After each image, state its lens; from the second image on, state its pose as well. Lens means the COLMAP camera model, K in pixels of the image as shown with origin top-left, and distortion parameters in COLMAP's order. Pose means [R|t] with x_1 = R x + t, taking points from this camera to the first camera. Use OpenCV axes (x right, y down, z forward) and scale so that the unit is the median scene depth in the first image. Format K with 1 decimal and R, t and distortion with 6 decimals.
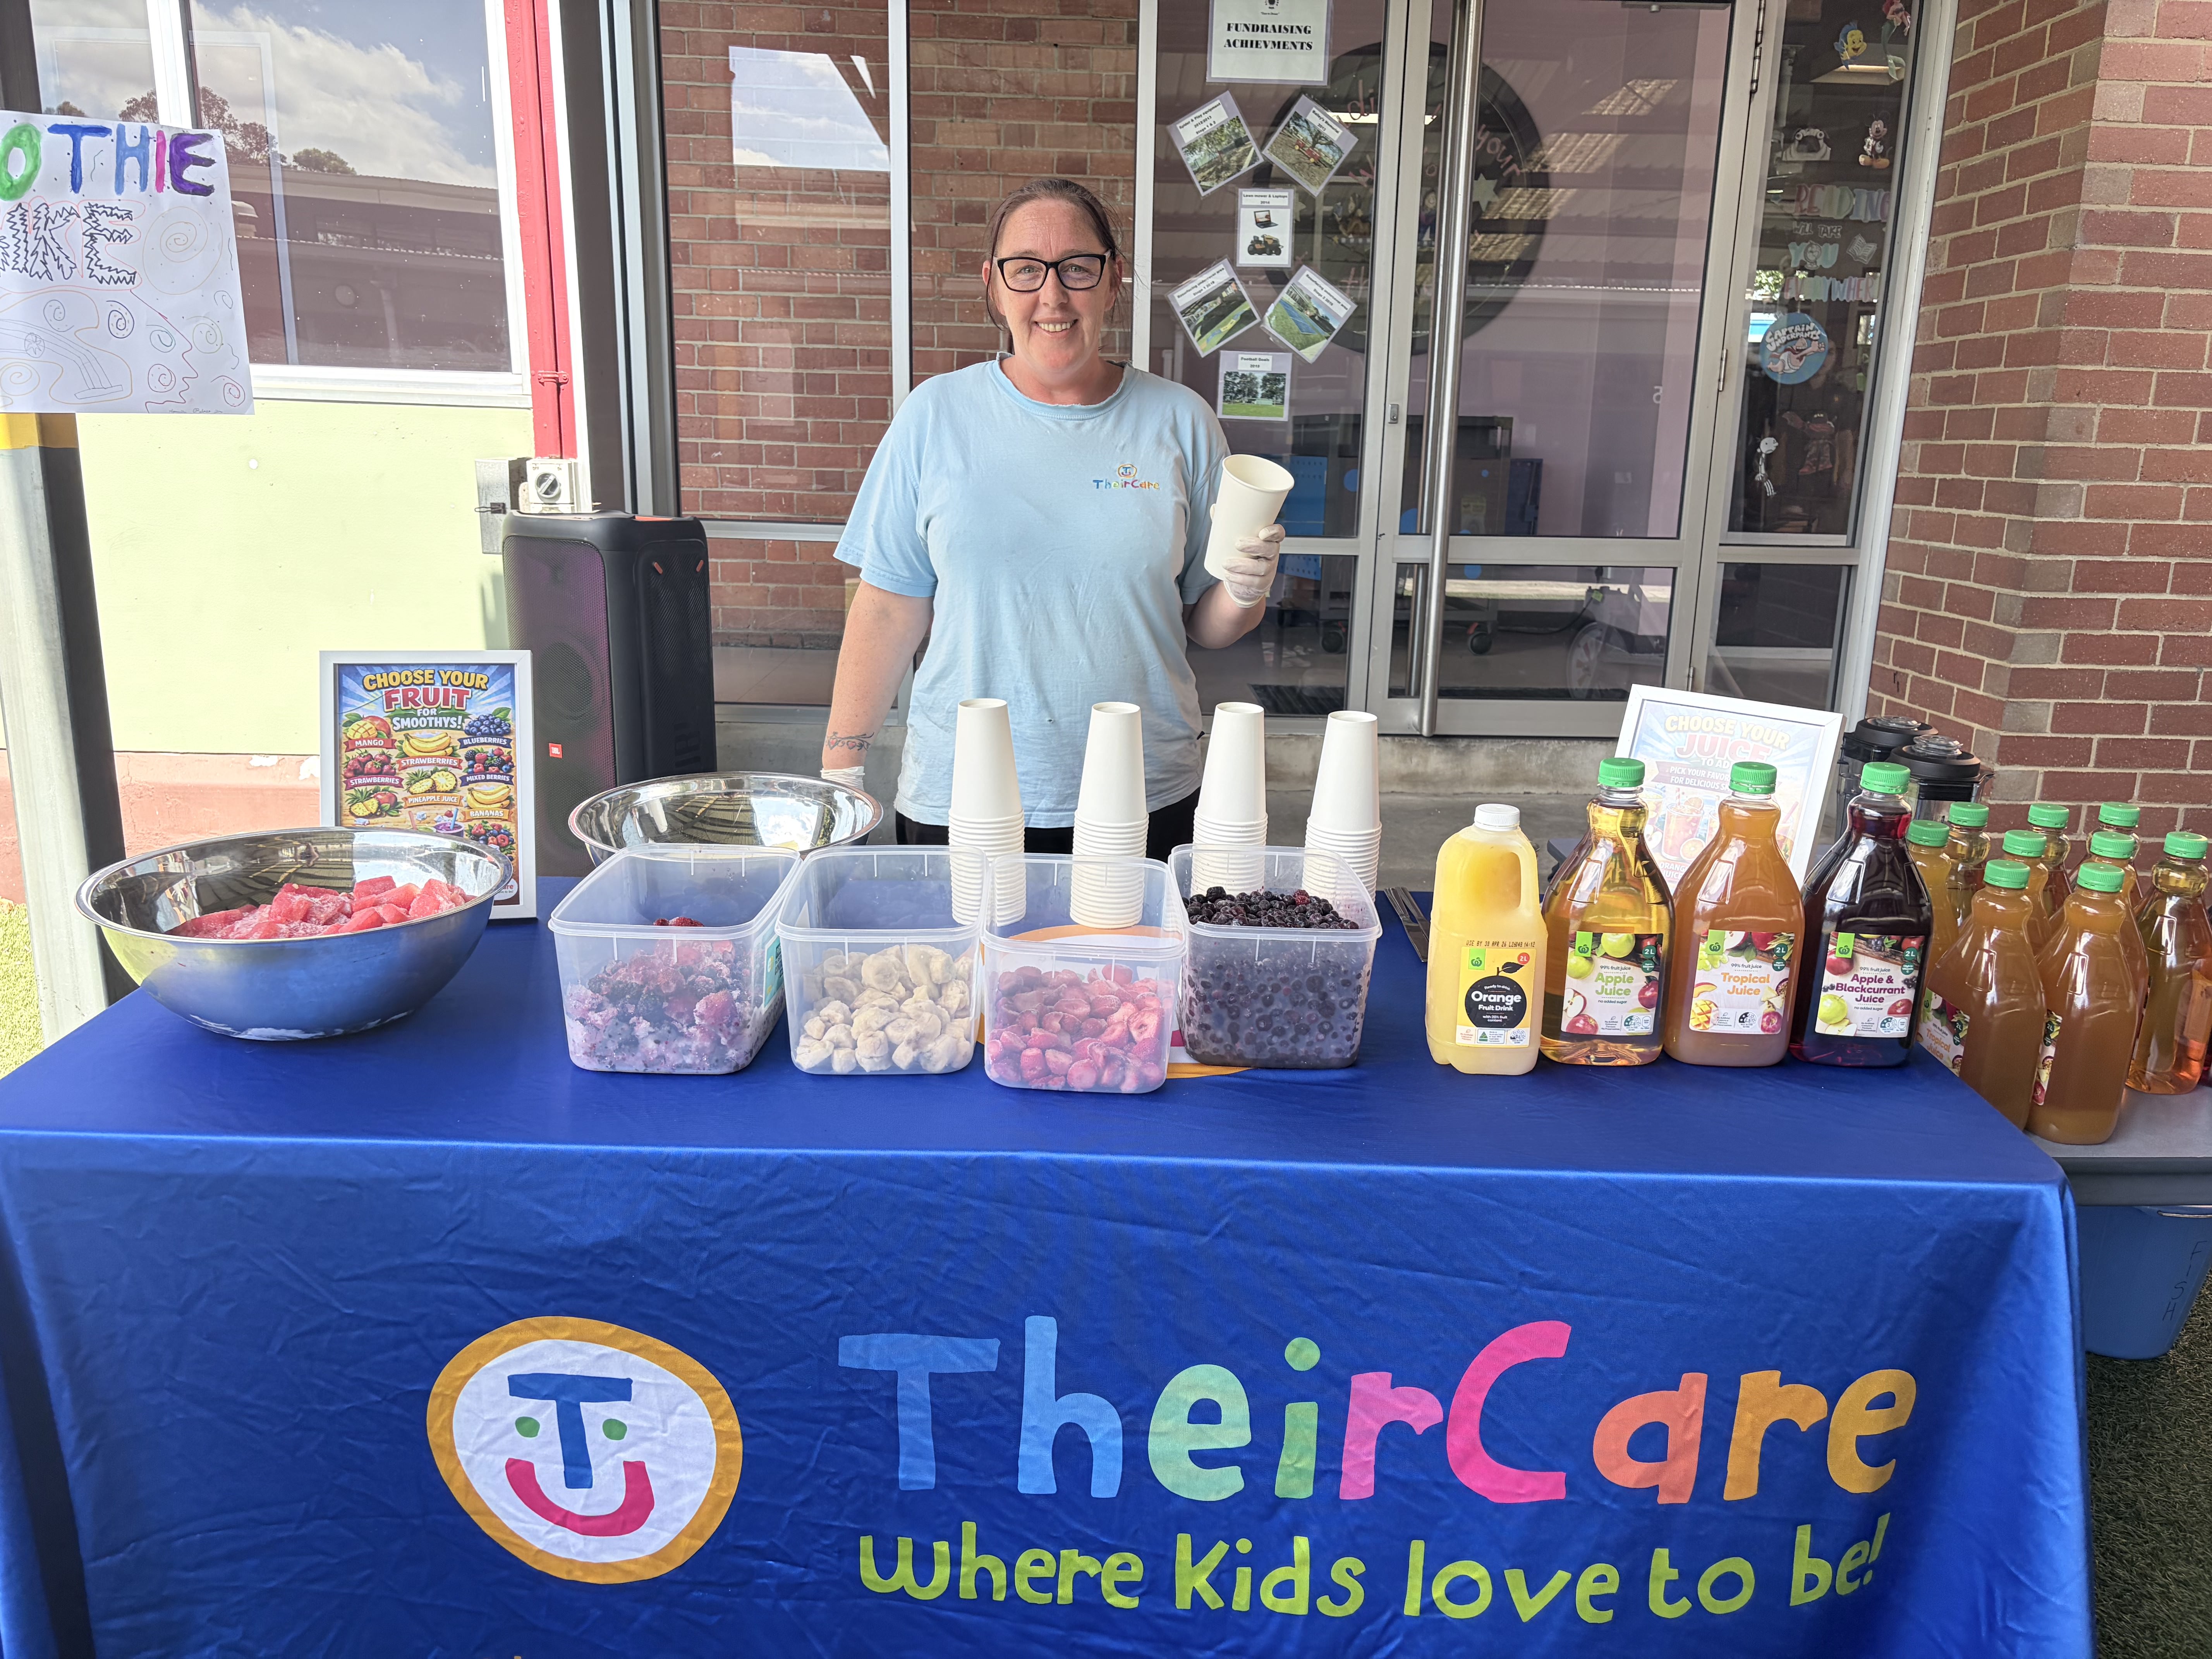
lens RADIAL K [[1726.9, 0, 1106.0], [0, 1726.9, 829.5], [0, 0, 1]] dist [0.022794, 0.000493]
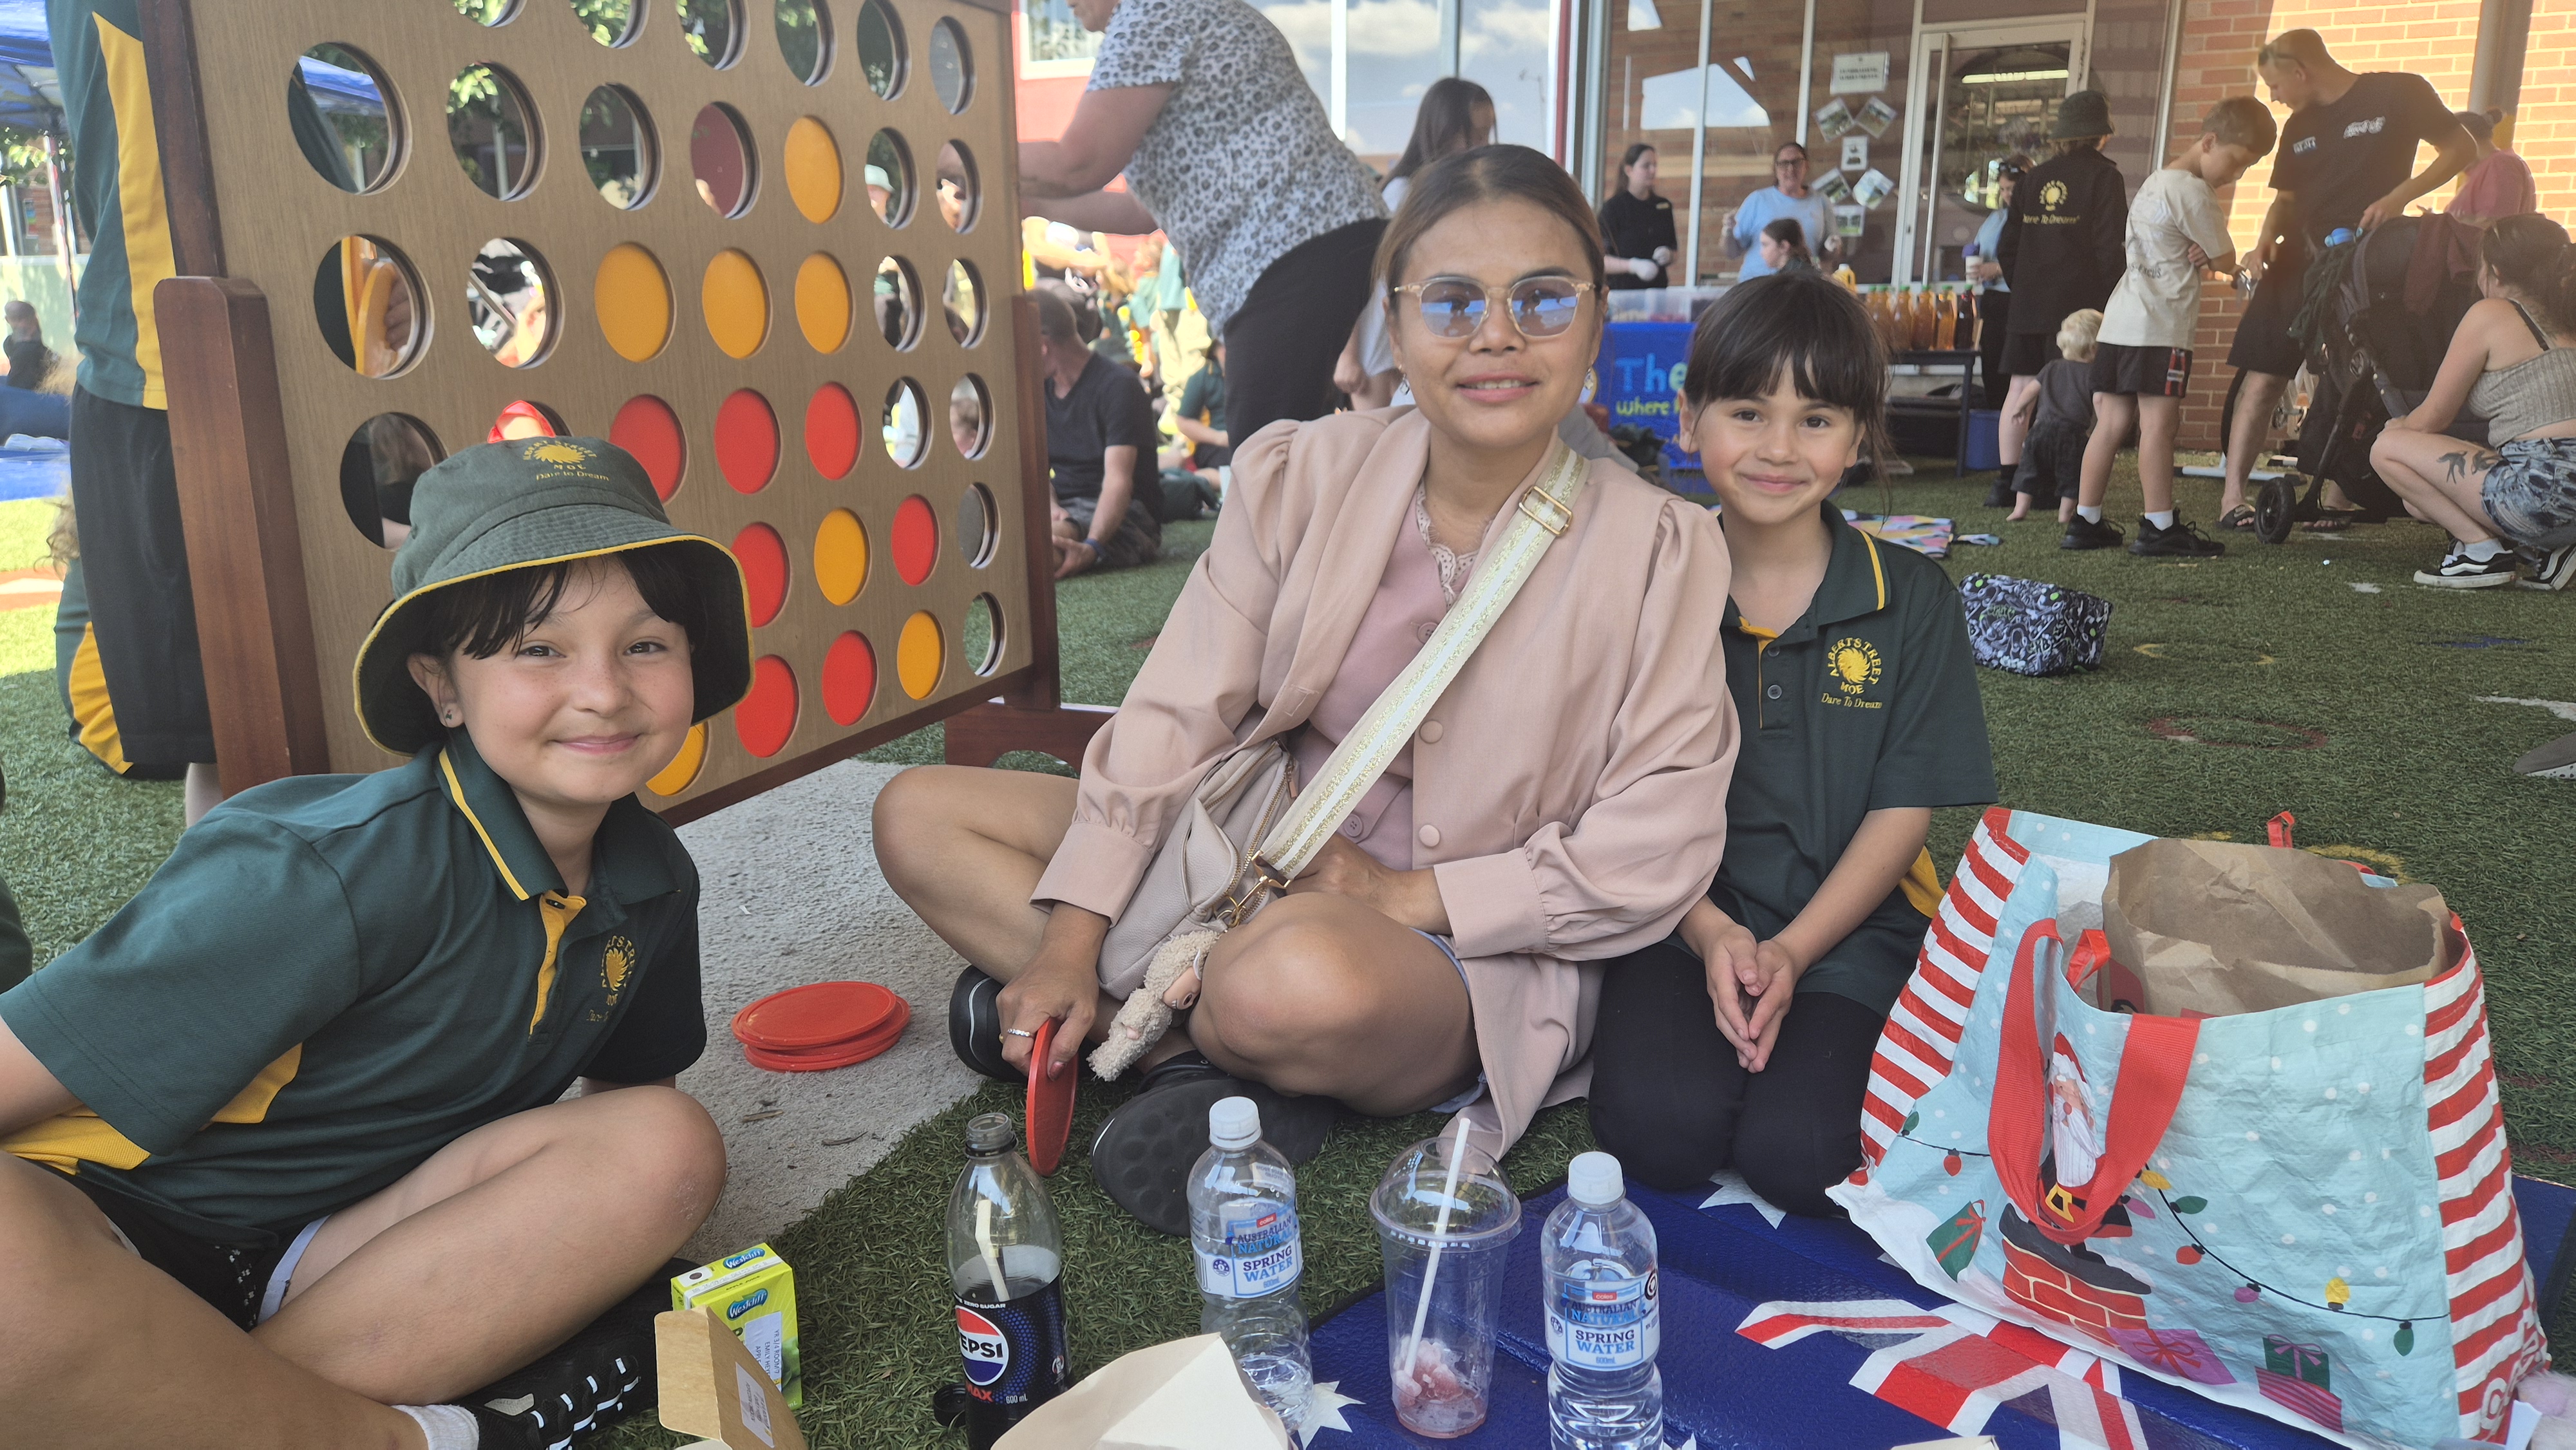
lens RADIAL K [[1724.0, 0, 1310.8], [0, 1724.0, 733.3], [0, 0, 1]] dist [0.058296, -0.061277]
pose [[0.918739, 0.061891, -0.389984, 0.391865], [-0.072972, 0.997241, -0.013647, 0.537292], [0.388063, 0.040995, 0.920721, -1.464306]]
